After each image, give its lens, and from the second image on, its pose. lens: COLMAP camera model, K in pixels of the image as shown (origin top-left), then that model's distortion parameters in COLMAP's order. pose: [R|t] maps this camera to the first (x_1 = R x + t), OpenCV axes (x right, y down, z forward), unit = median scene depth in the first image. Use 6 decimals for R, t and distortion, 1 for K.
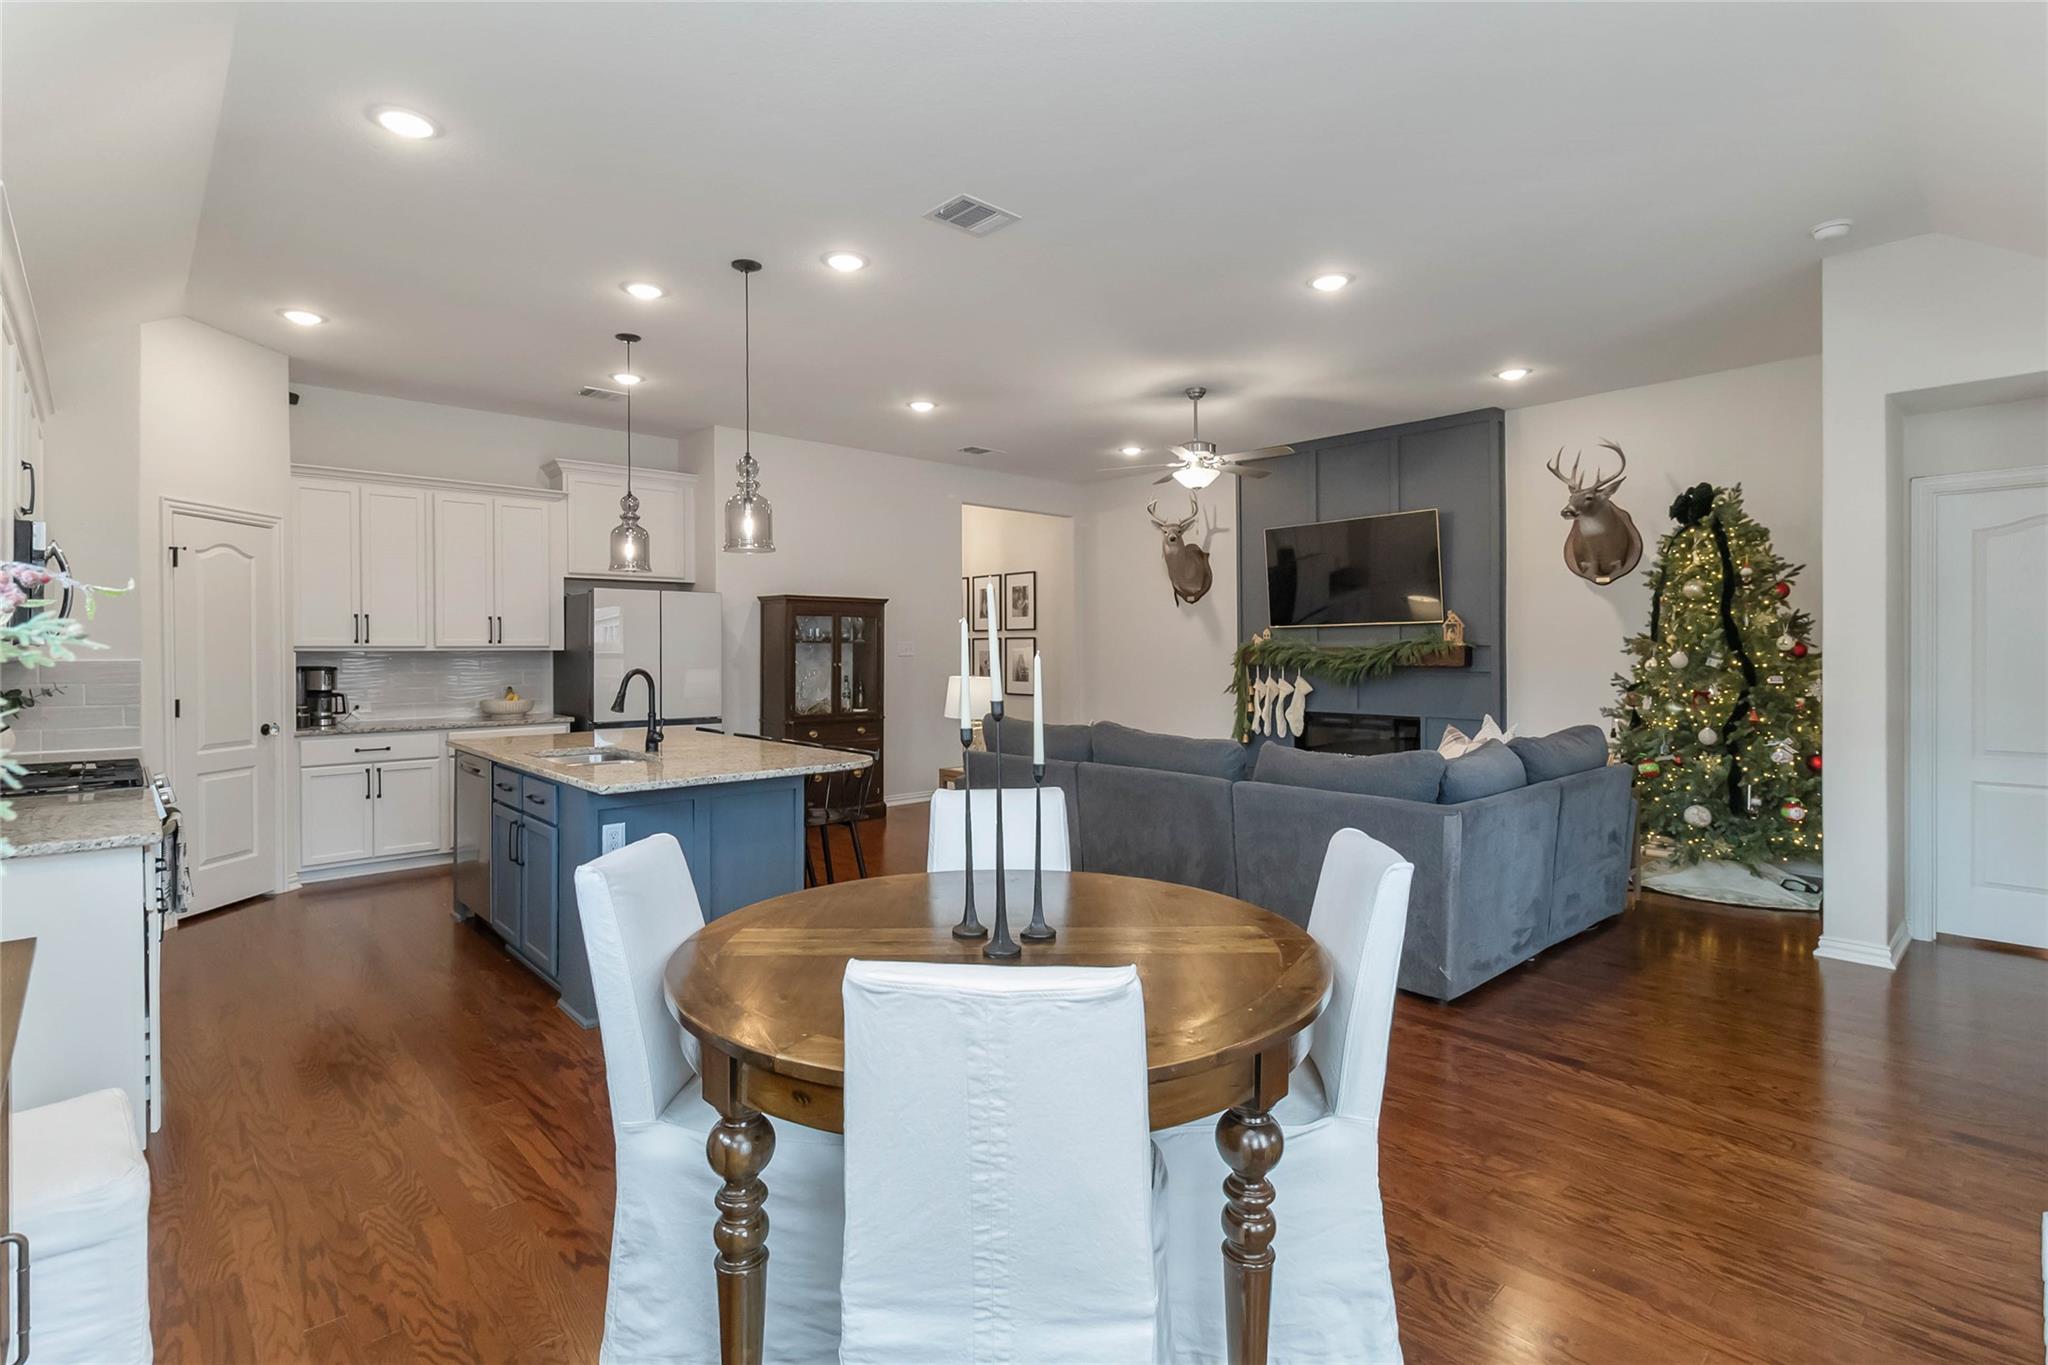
lens RADIAL K [[967.4, 0, 1025.3], [0, 967.4, 646.5], [0, 0, 1]] dist [0.002073, -0.000549]
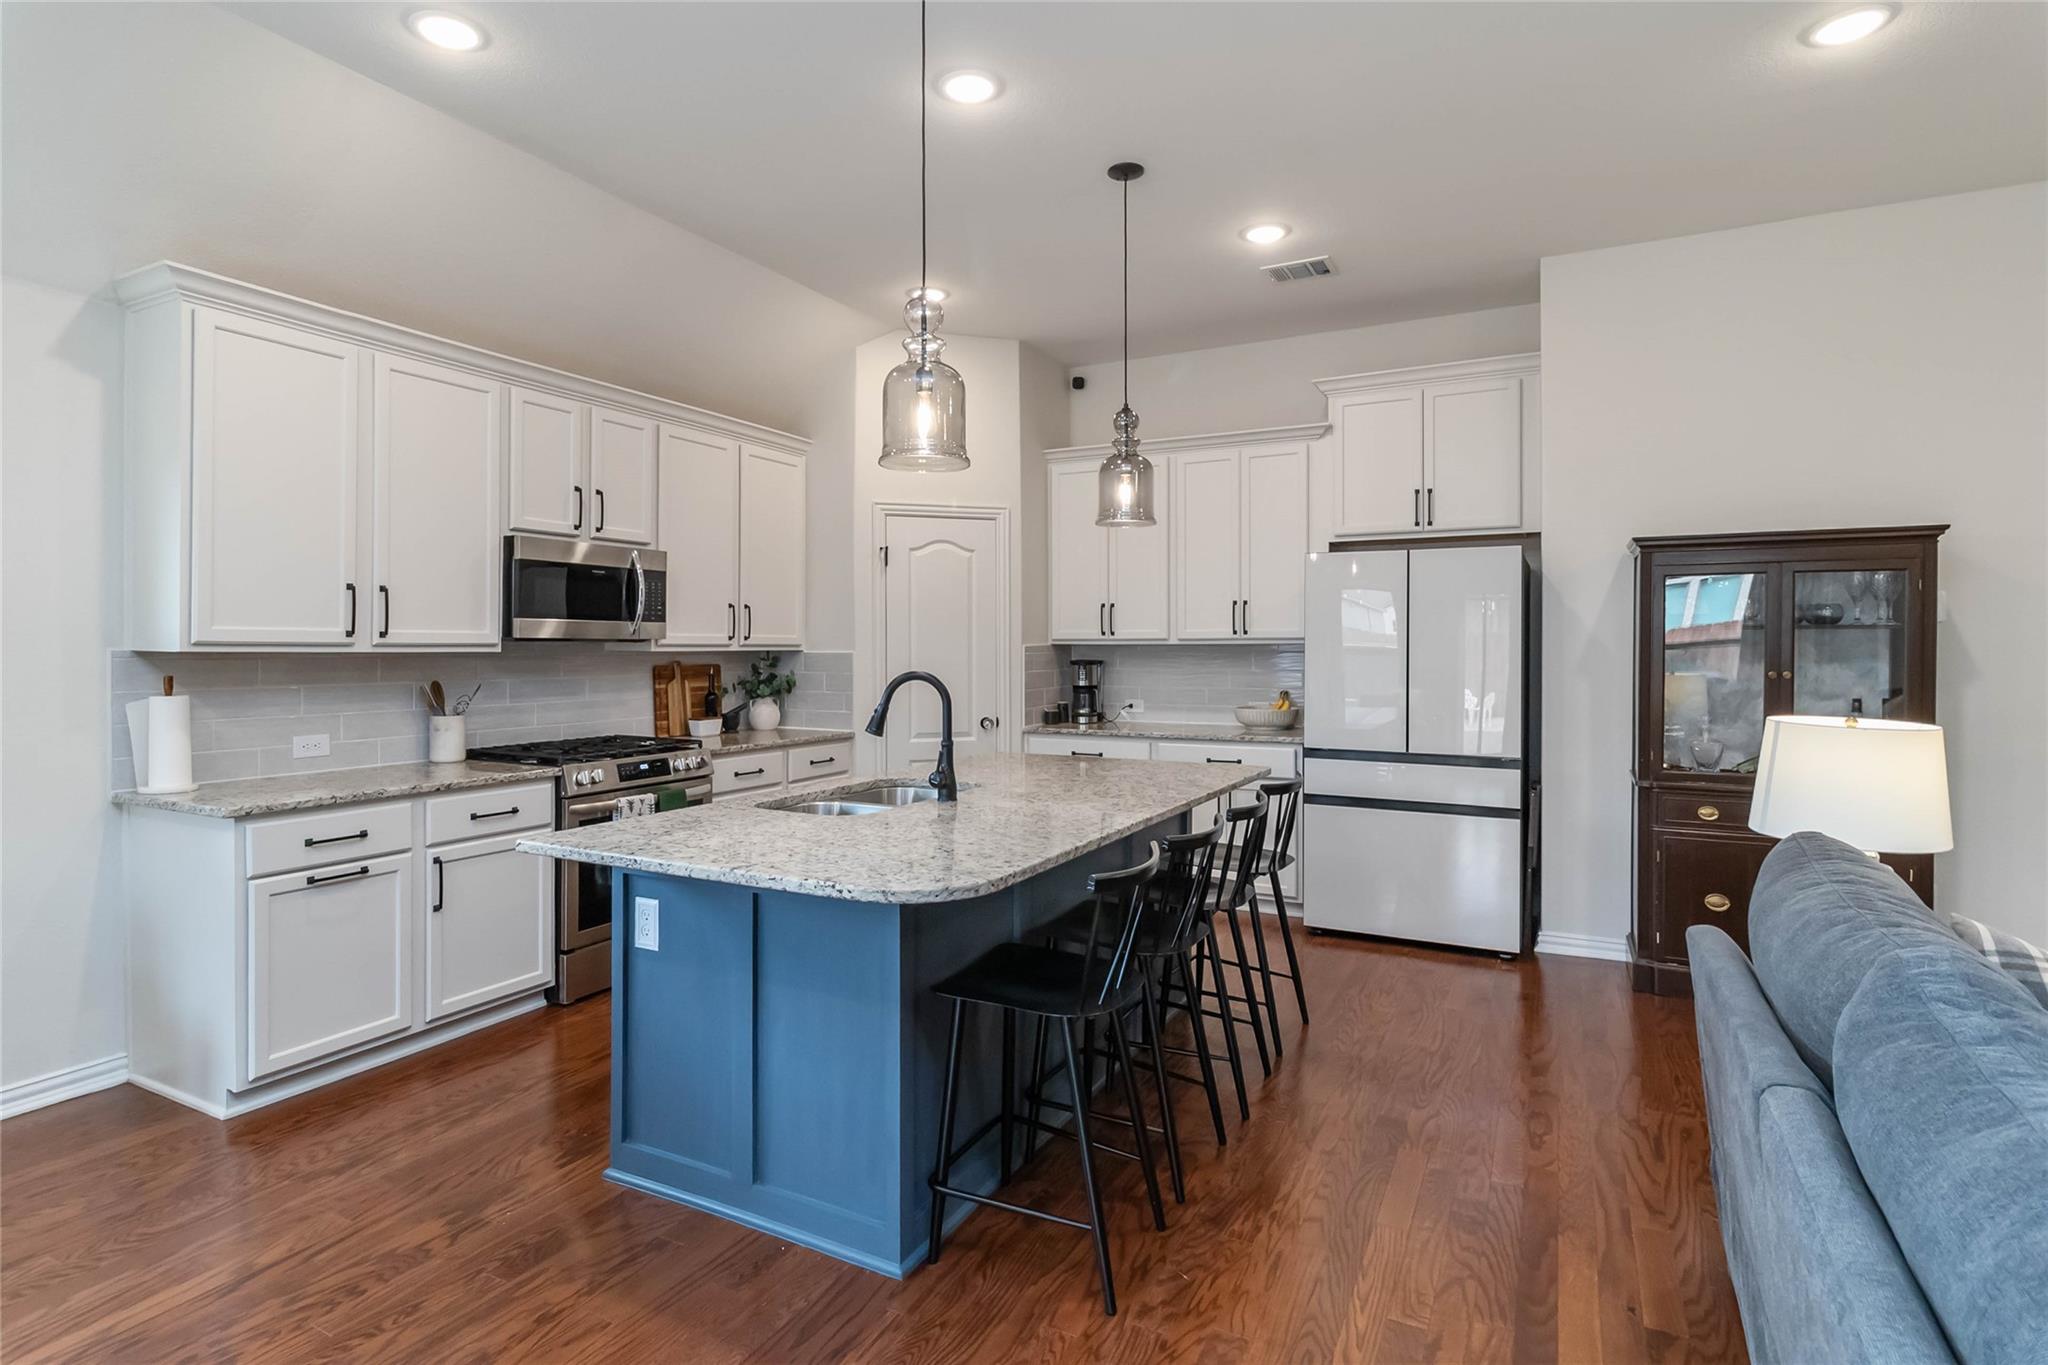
lens RADIAL K [[1031.0, 0, 1016.3], [0, 1031.0, 654.6], [0, 0, 1]] dist [-0.001109, -0.000155]
pose [[0.322374, 0.010387, -0.946555, 0.210098], [0.001843, 0.999931, 0.011601, 0.002938], [0.946610, -0.005484, 0.322333, 0.628159]]
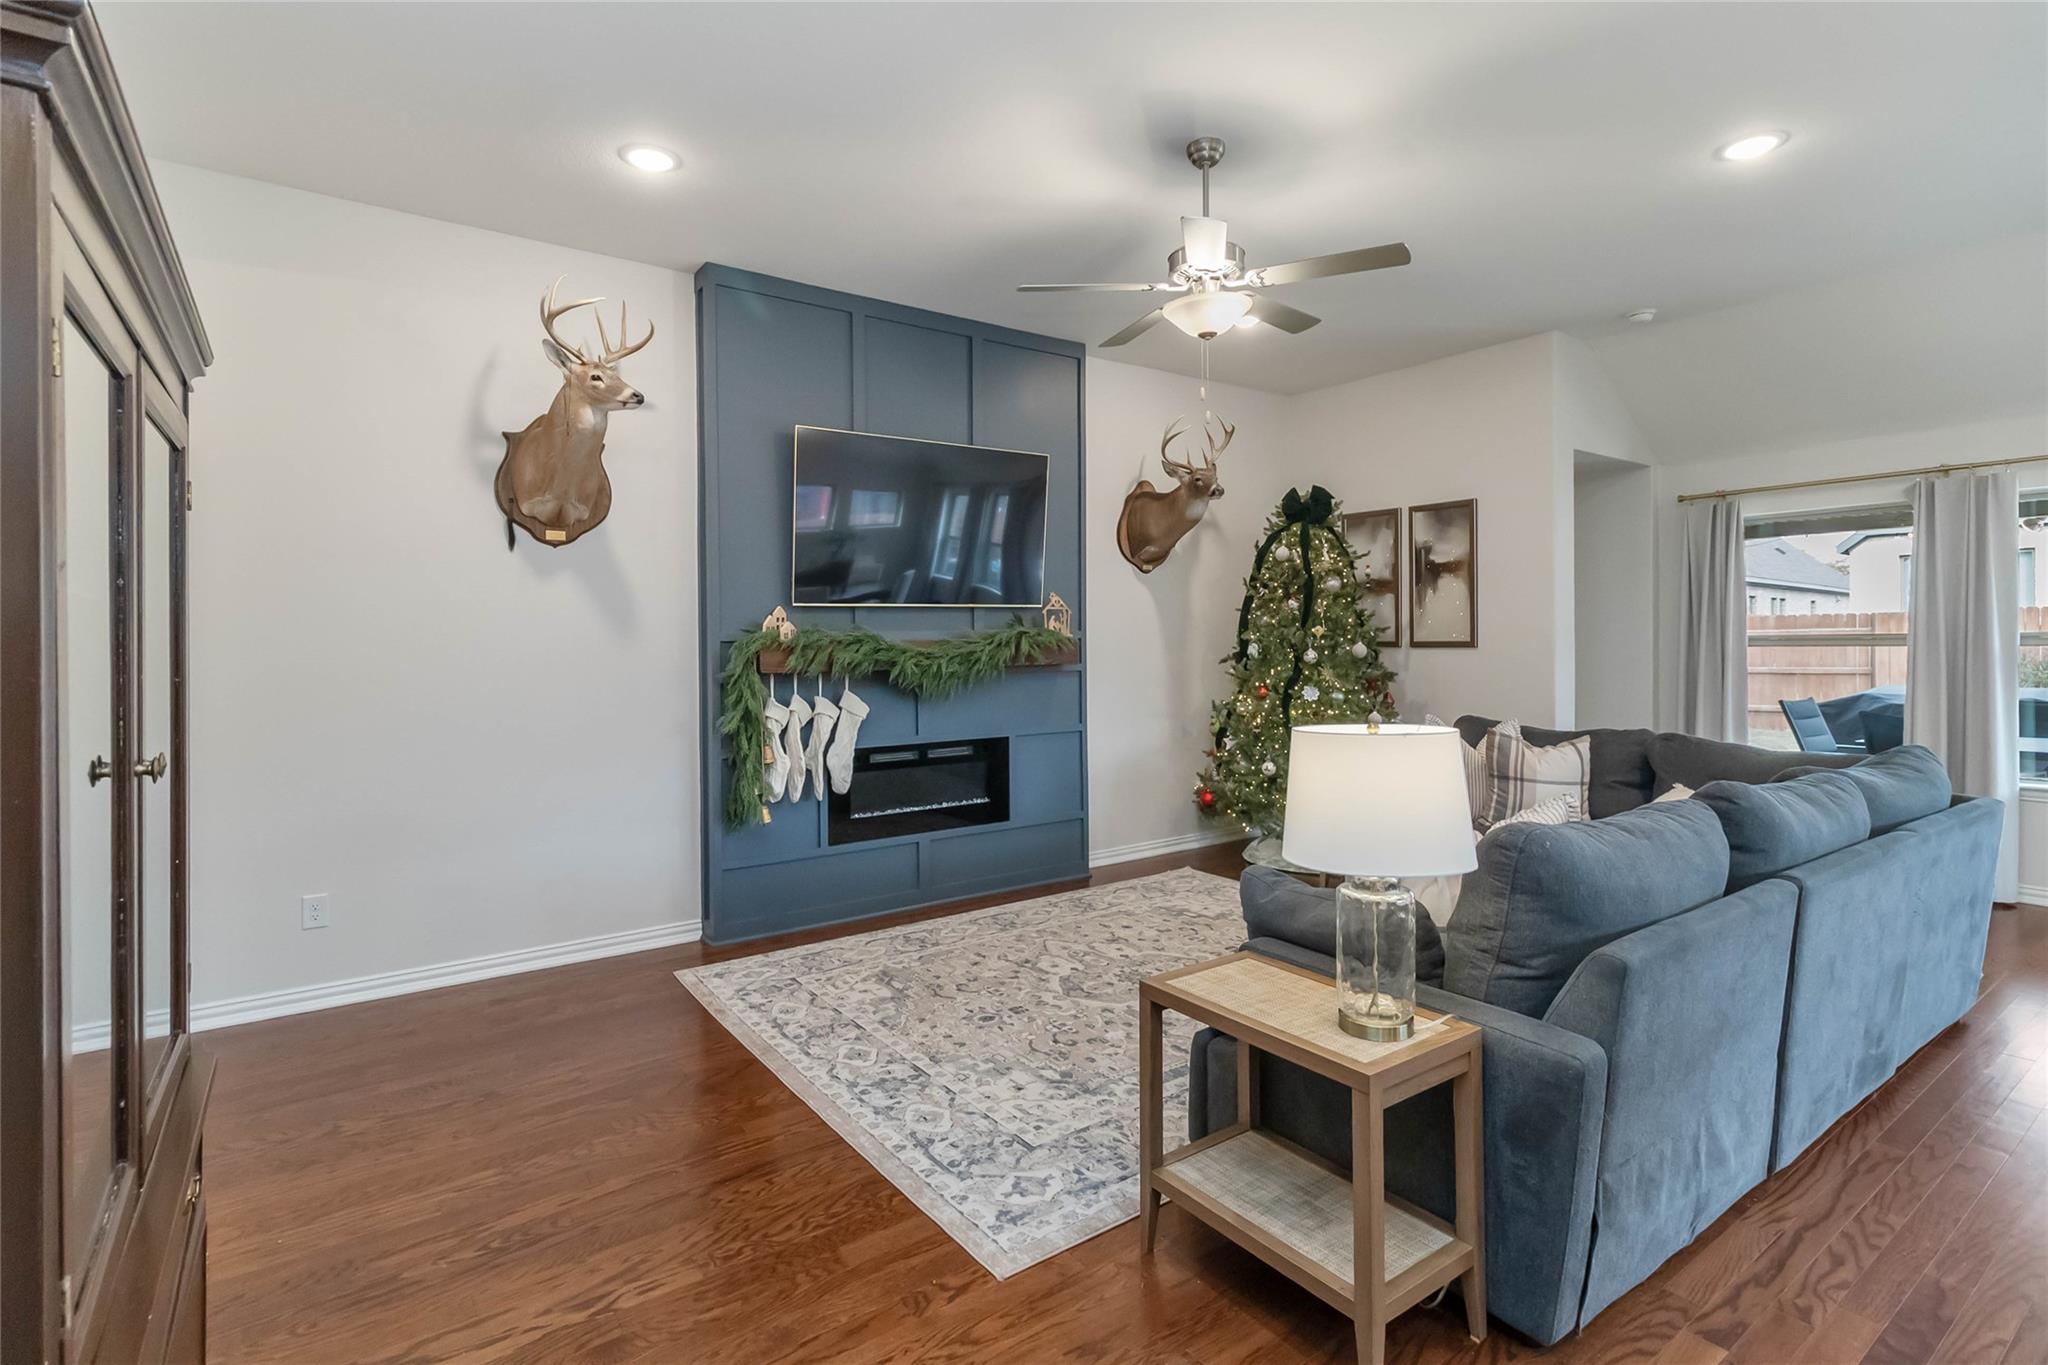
lens RADIAL K [[967.4, 0, 1025.3], [0, 967.4, 646.5], [0, 0, 1]] dist [0.002073, -0.000549]
pose [[0.122265, -0.002563, 0.992494, -0.391053], [0.006811, 0.999975, 0.001743, 0.004792], [-0.992474, 0.006546, 0.122280, 1.120066]]
